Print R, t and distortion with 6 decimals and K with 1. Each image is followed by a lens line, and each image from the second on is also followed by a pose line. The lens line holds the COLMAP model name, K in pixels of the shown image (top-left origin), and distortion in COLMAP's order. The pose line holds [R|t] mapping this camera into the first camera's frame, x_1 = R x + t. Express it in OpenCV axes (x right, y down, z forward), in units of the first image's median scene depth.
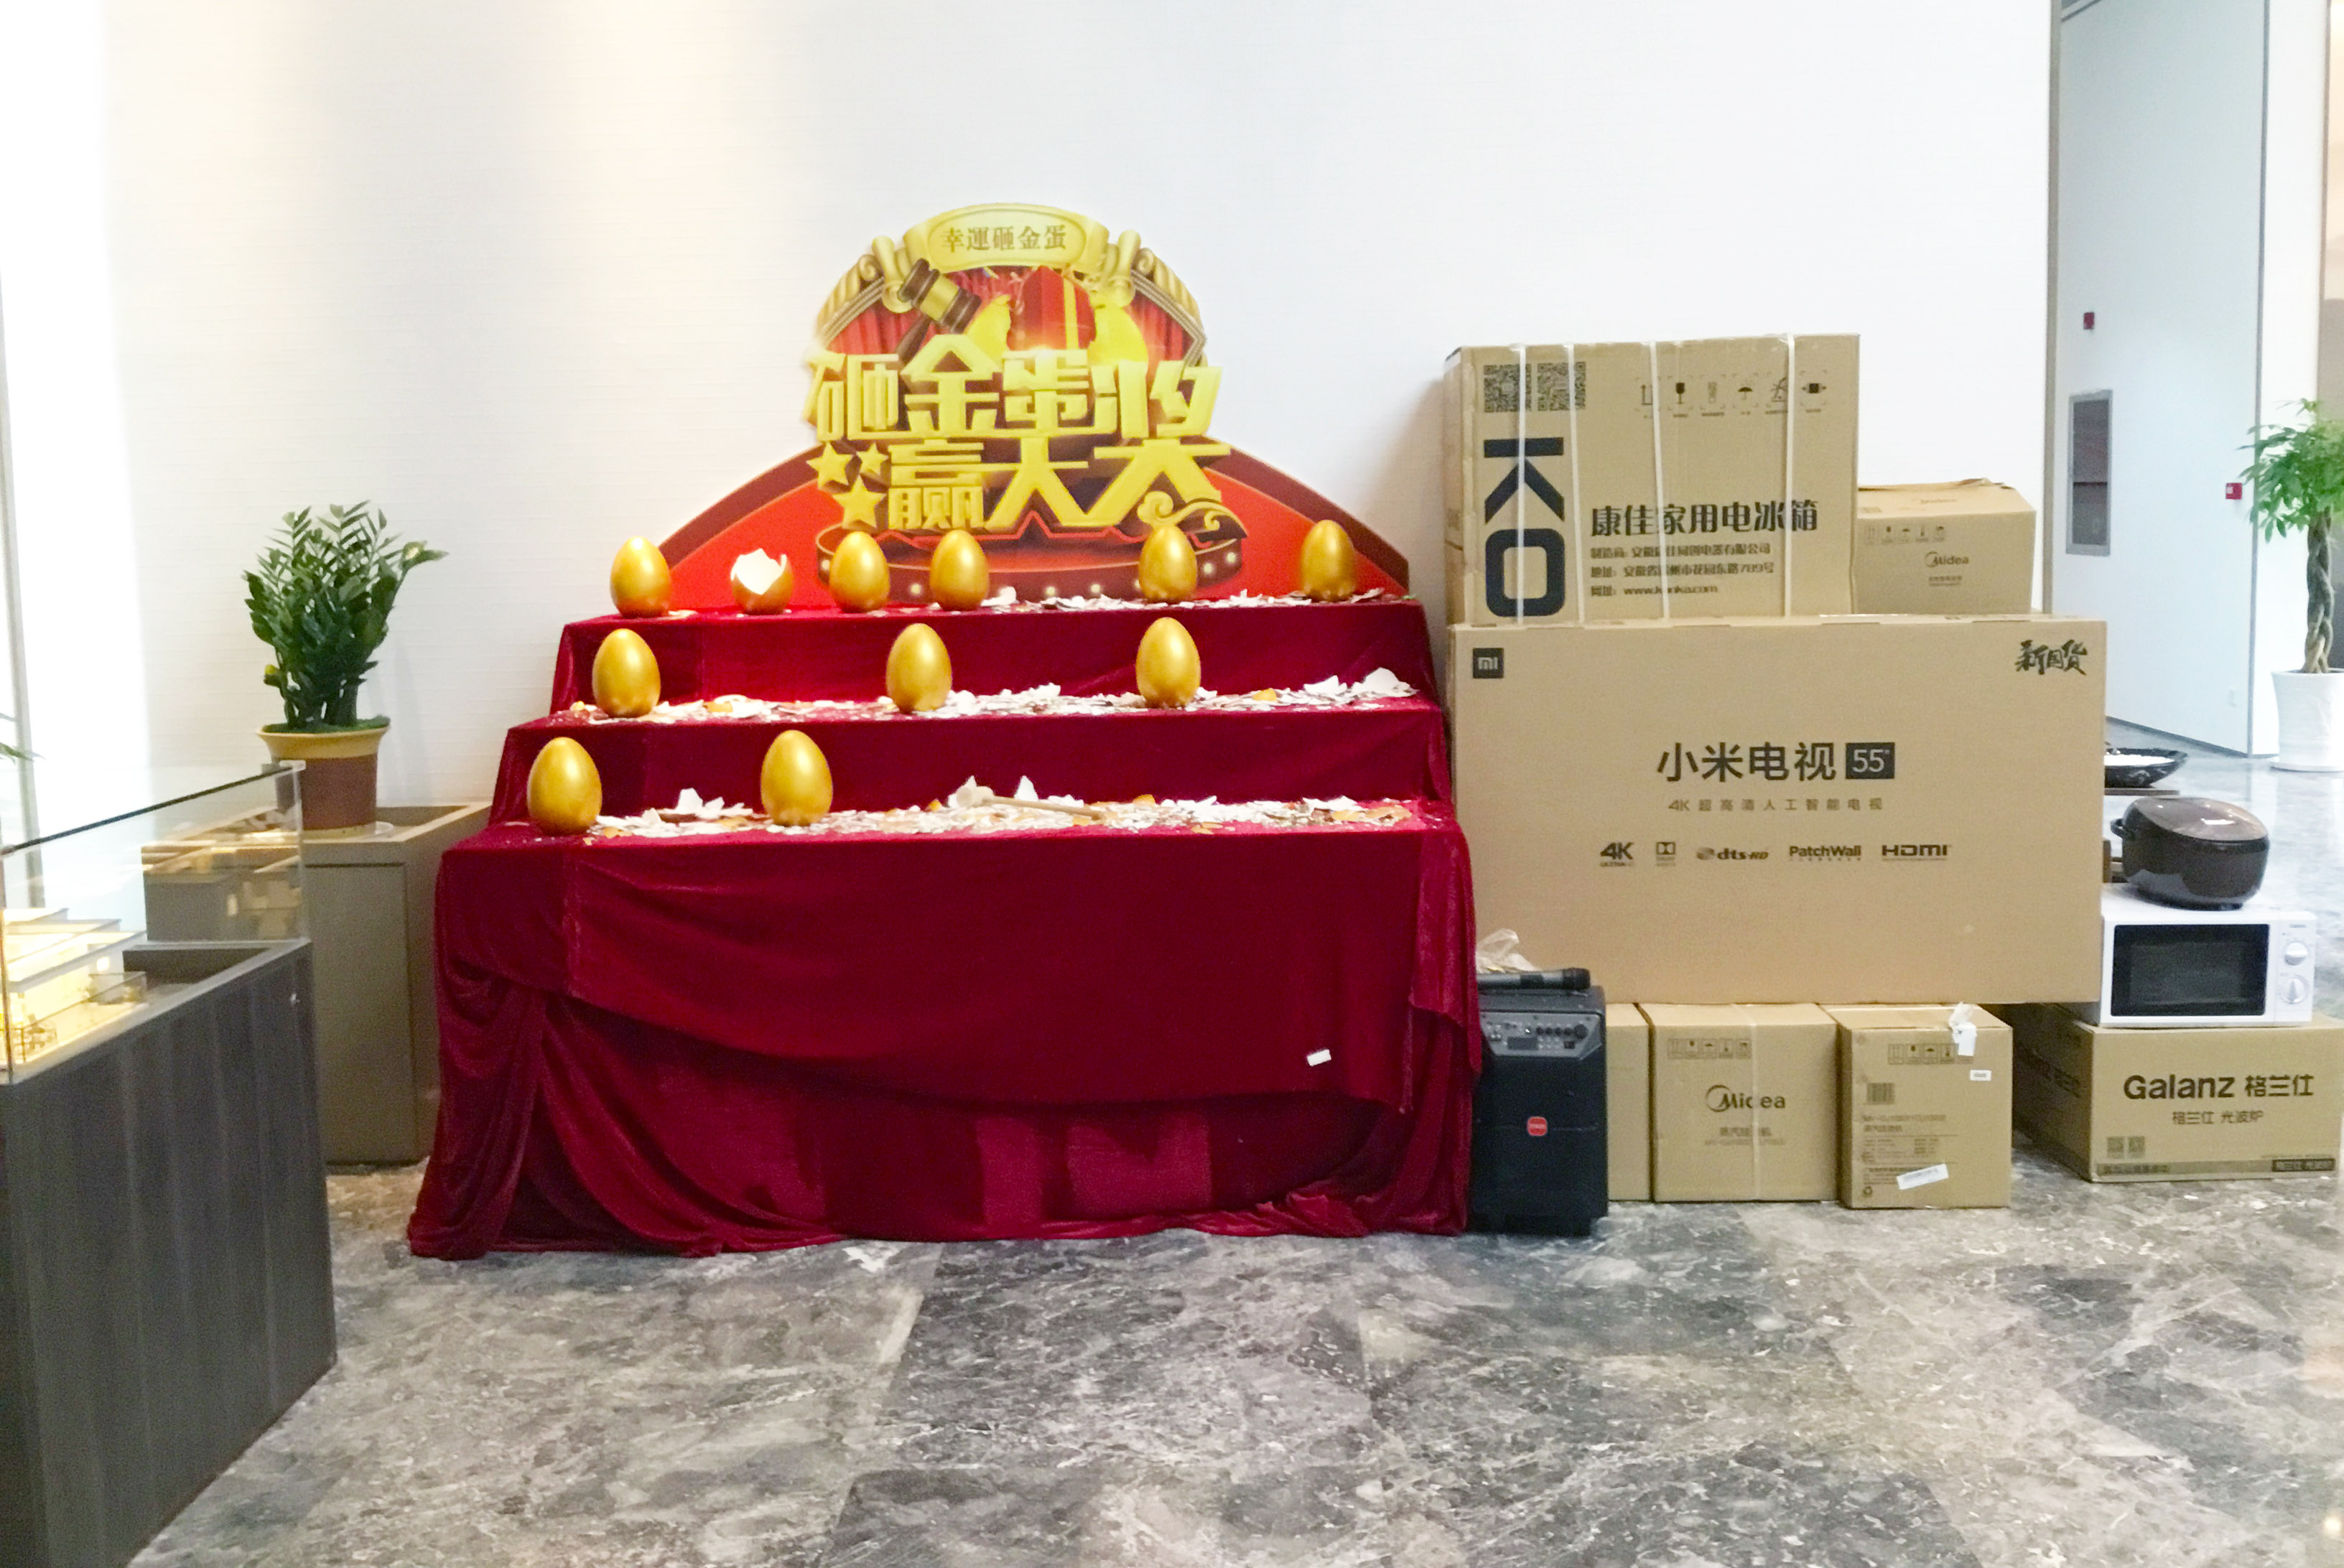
lens RADIAL K [[2130.0, 0, 1172.0], [0, 2130.0, 784.0], [0, 0, 1]] dist [0.119710, -0.238162]
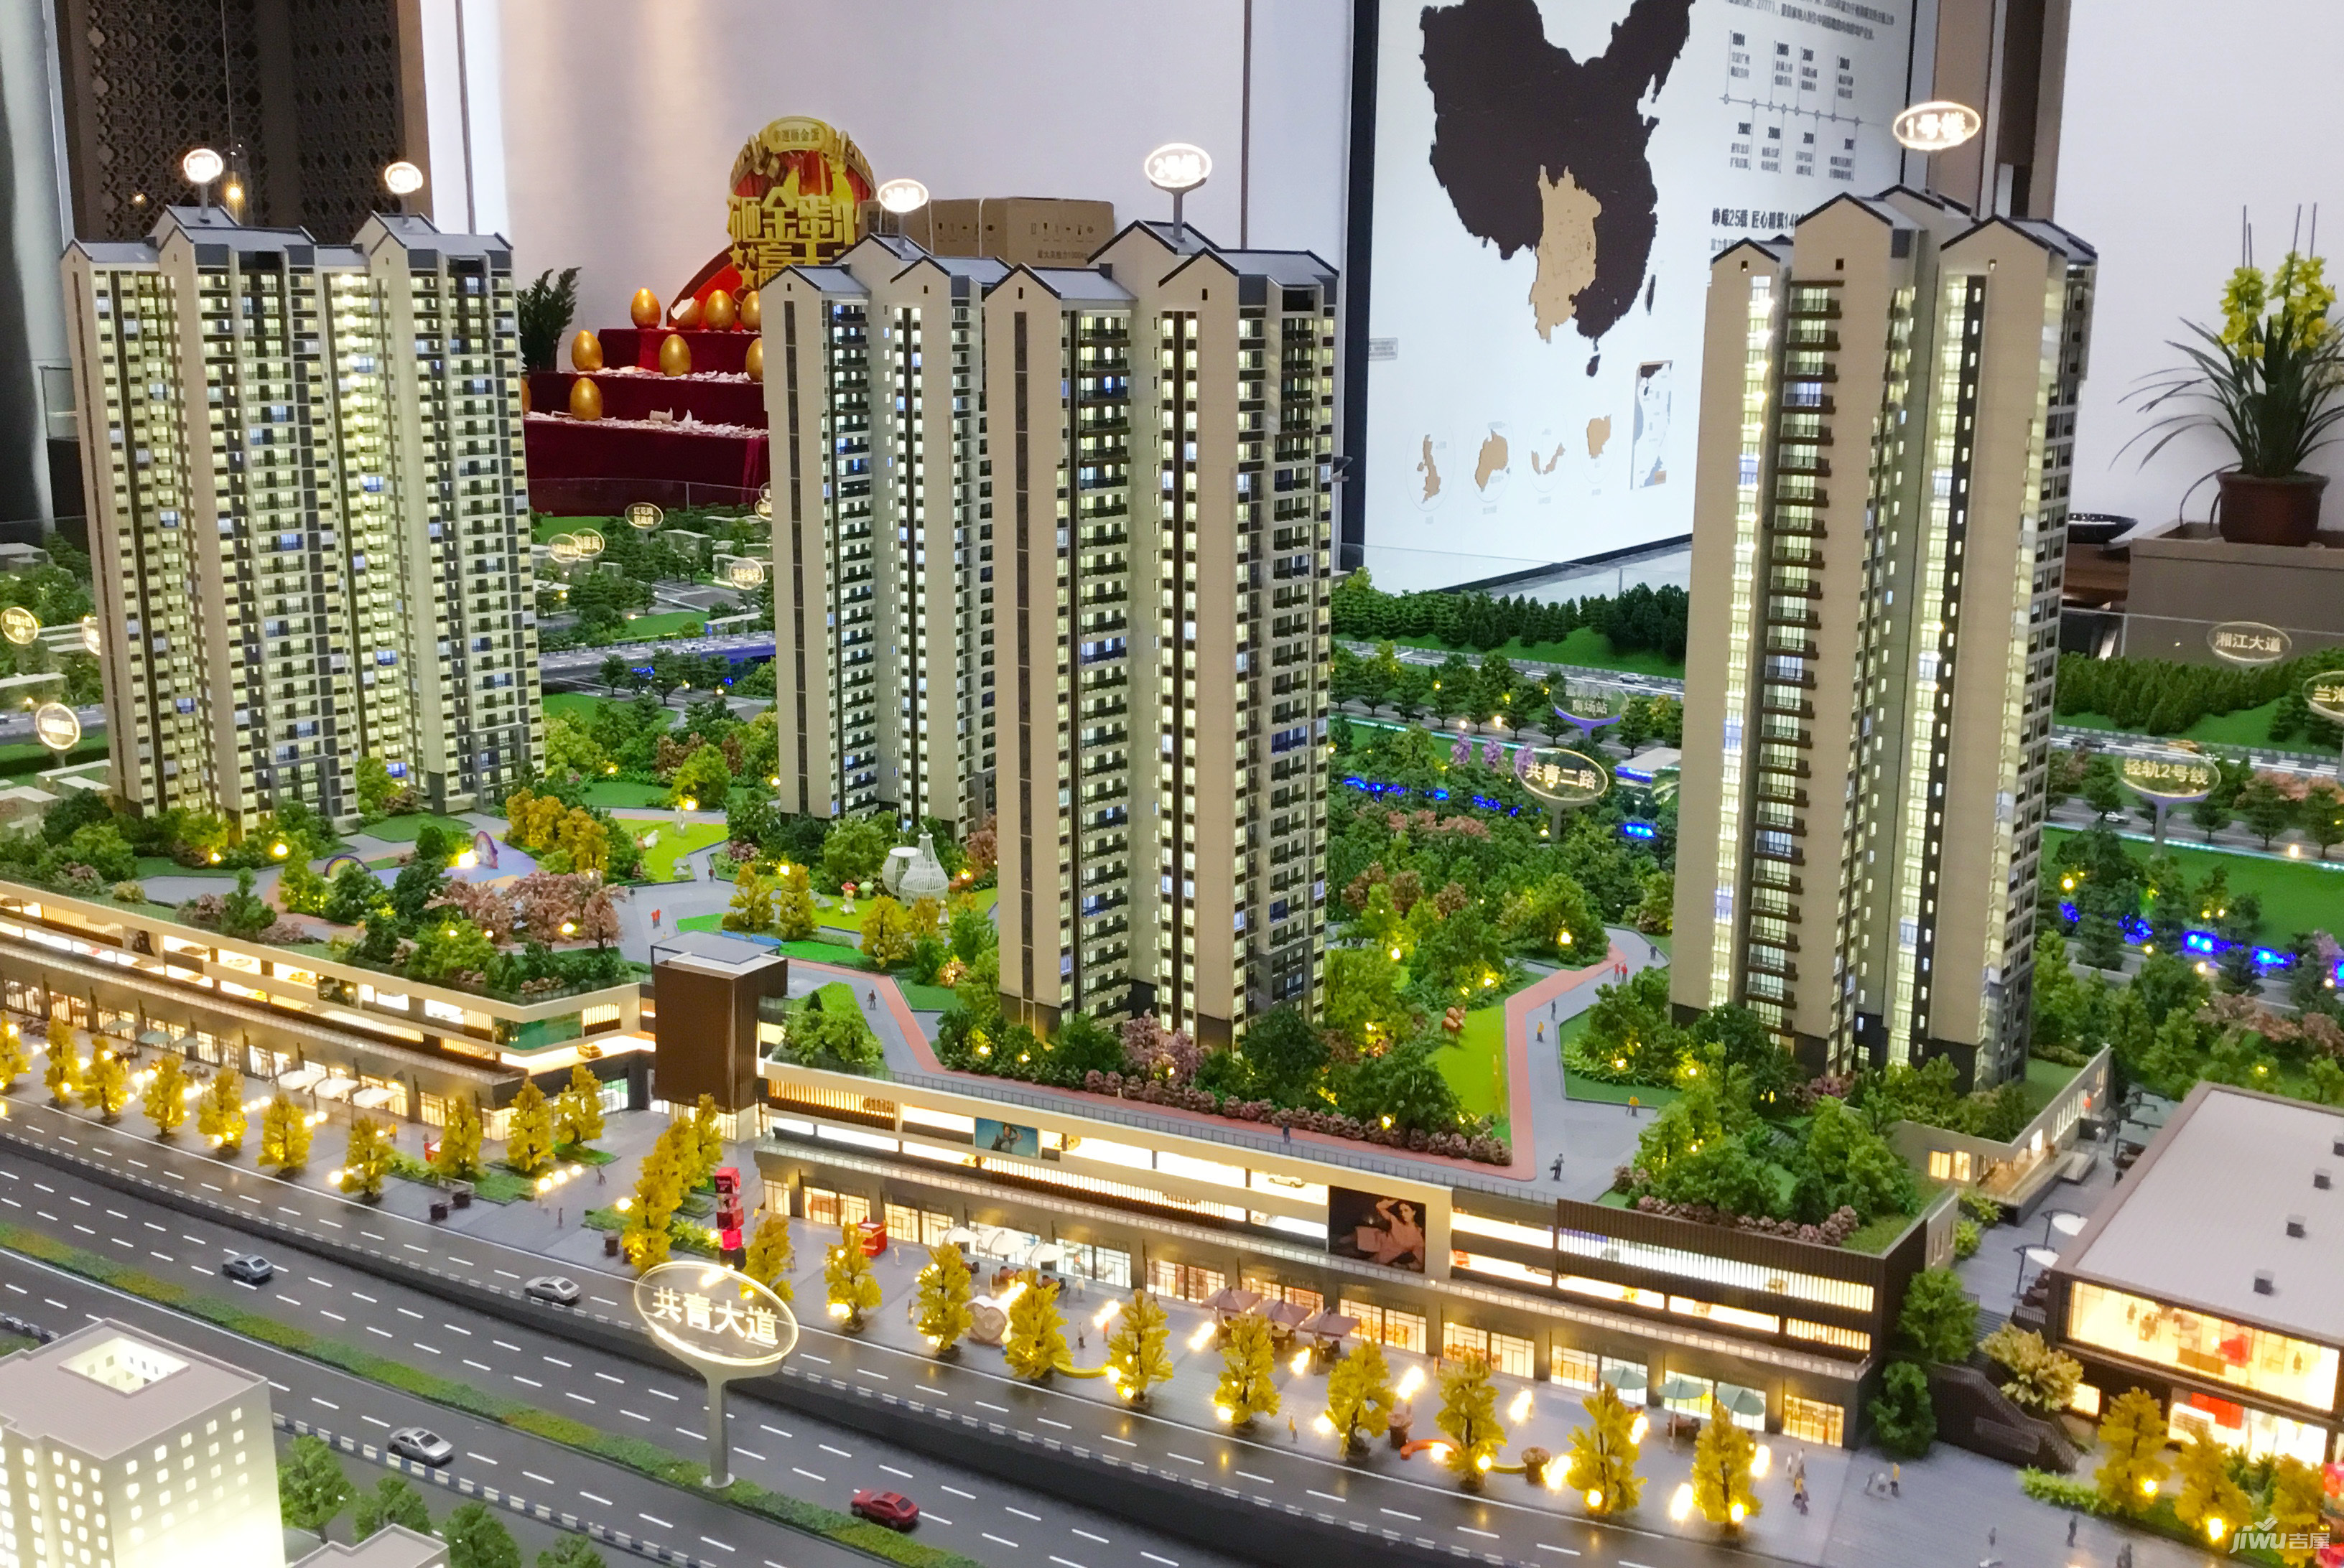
lens RADIAL K [[2130.0, 0, 1172.0], [0, 2130.0, 784.0], [0, 0, 1]] dist [0.119710, -0.238162]
pose [[0.833427, 0.154648, -0.530550, 1.291764], [-0.104227, 0.986804, 0.123912, 0.041333], [0.542712, -0.047974, 0.838548, -0.444580]]
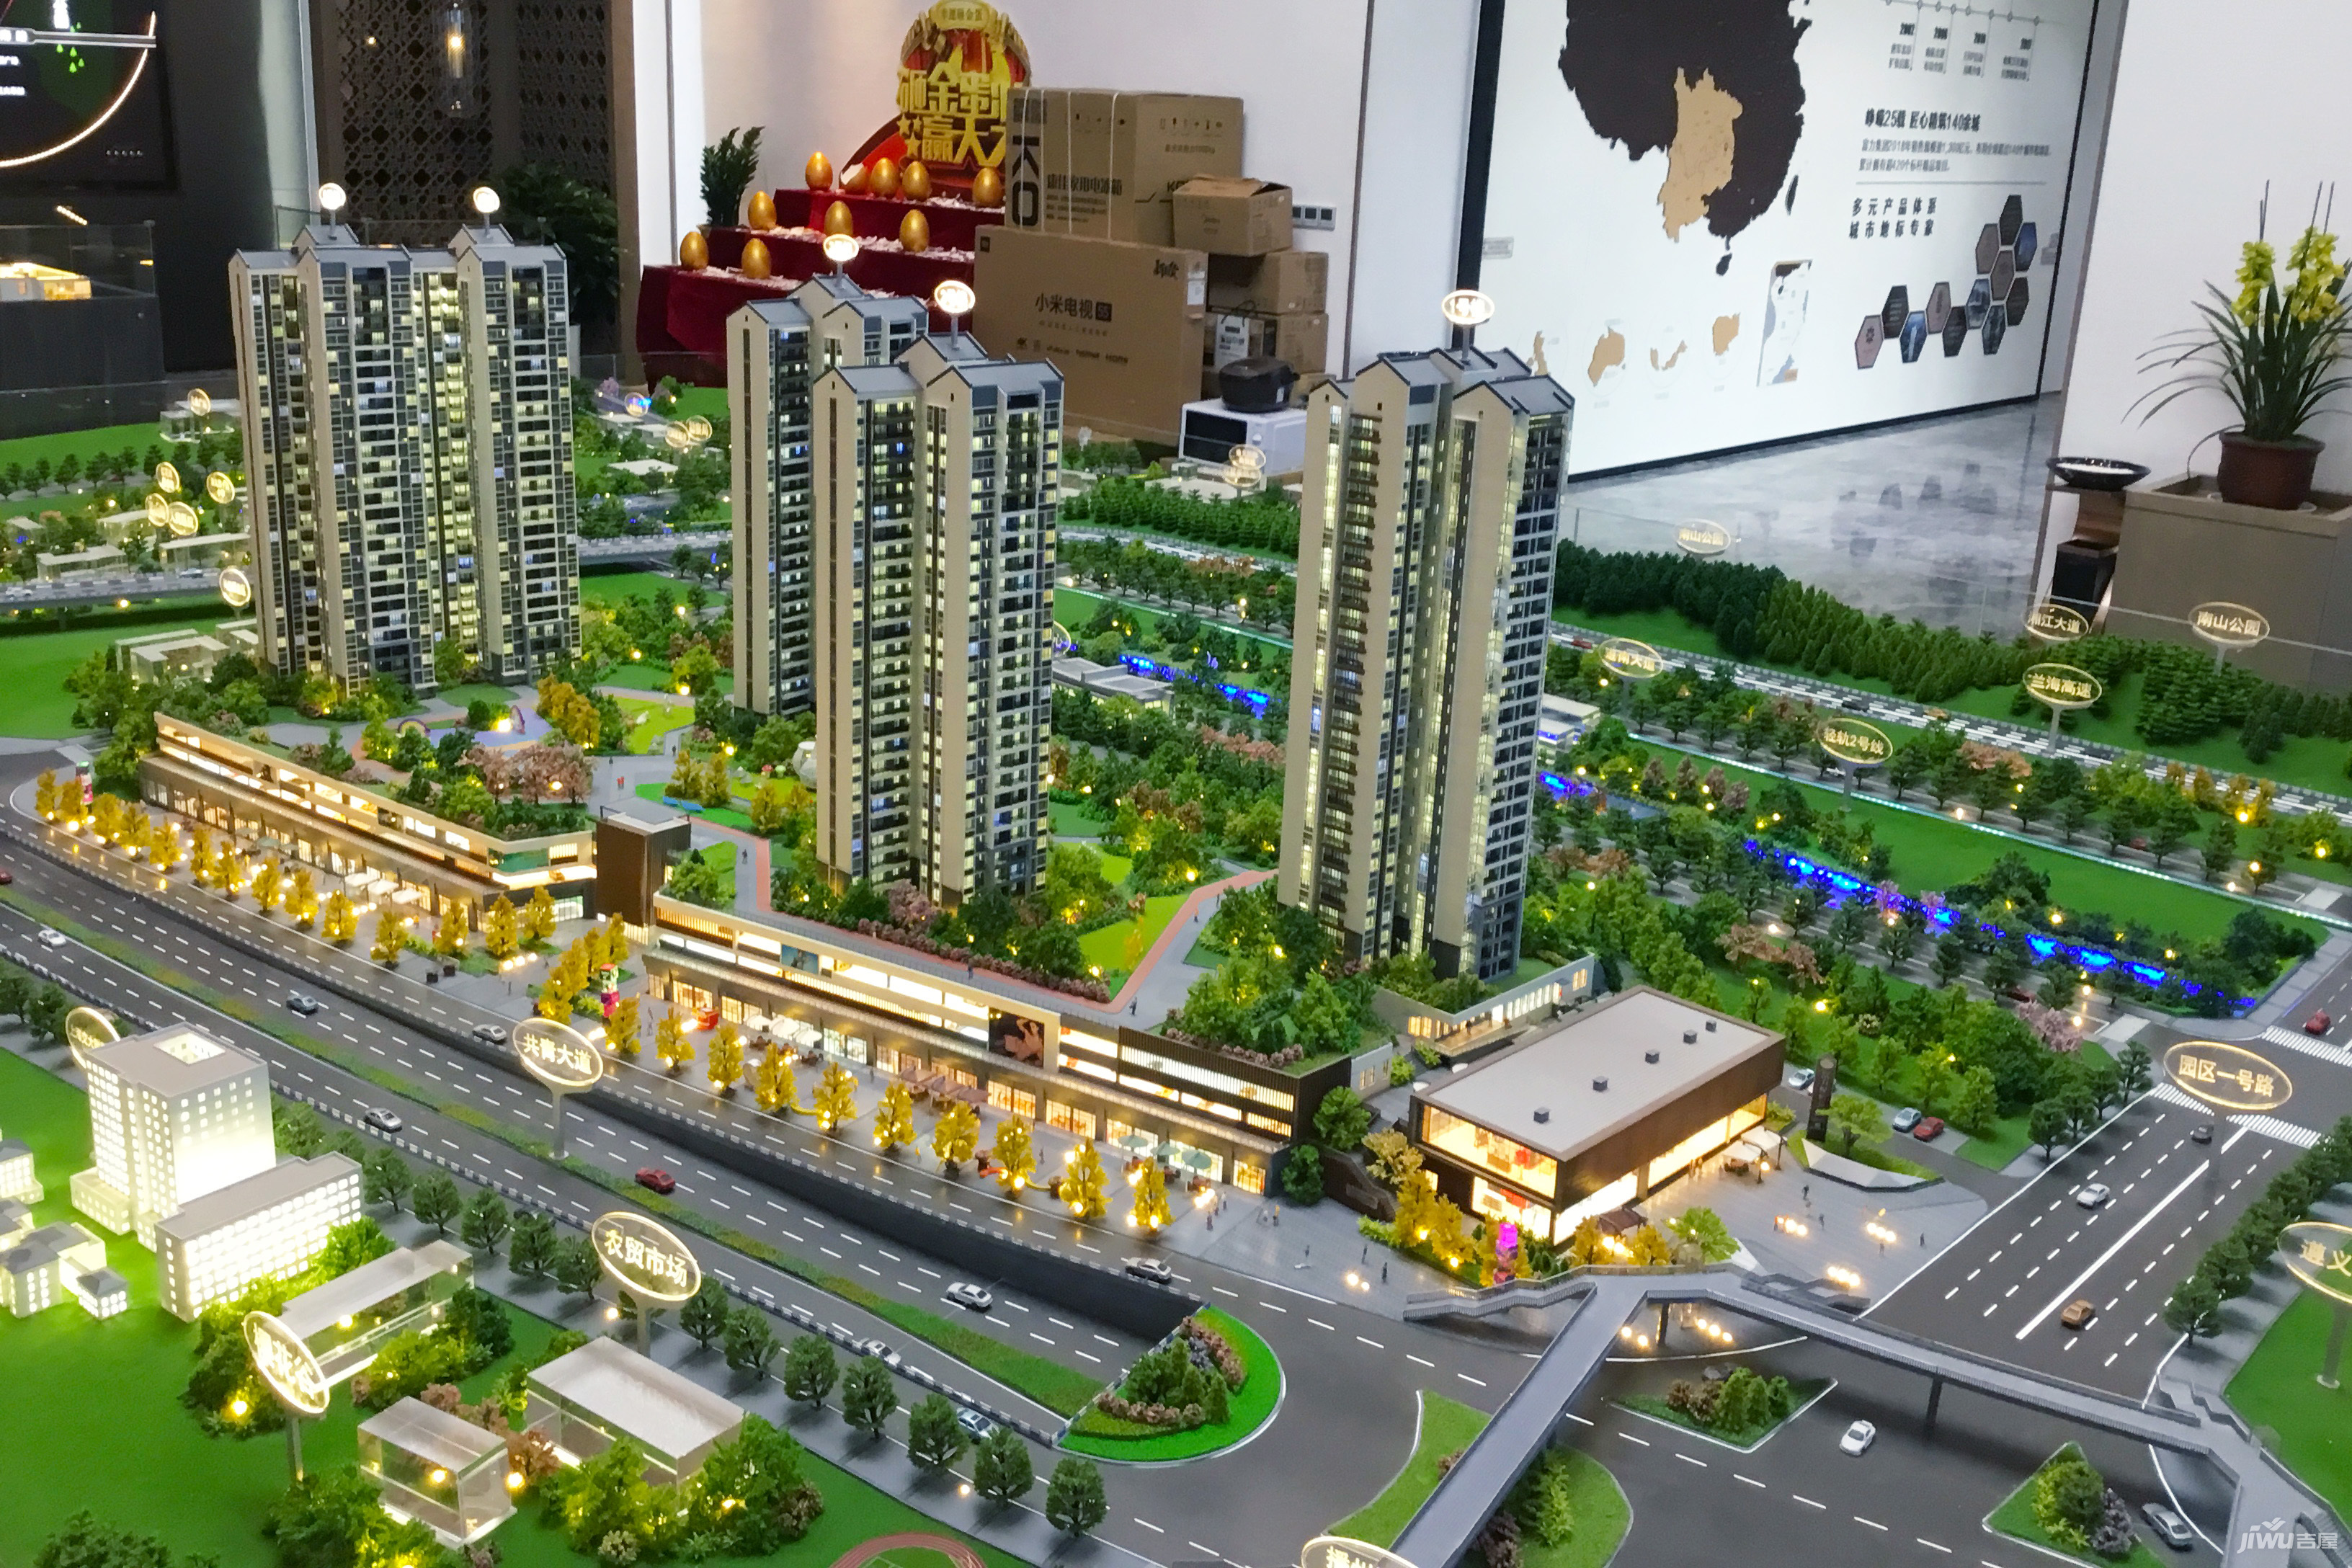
lens RADIAL K [[2137.6, 0, 1176.0], [0, 2137.6, 784.0], [0, 0, 1]] dist [0.119710, -0.238162]
pose [[0.766949, 0.253466, -0.589529, 1.451488], [-0.156029, 0.964774, 0.211815, -0.018078], [0.622451, -0.070468, 0.779480, -0.510957]]
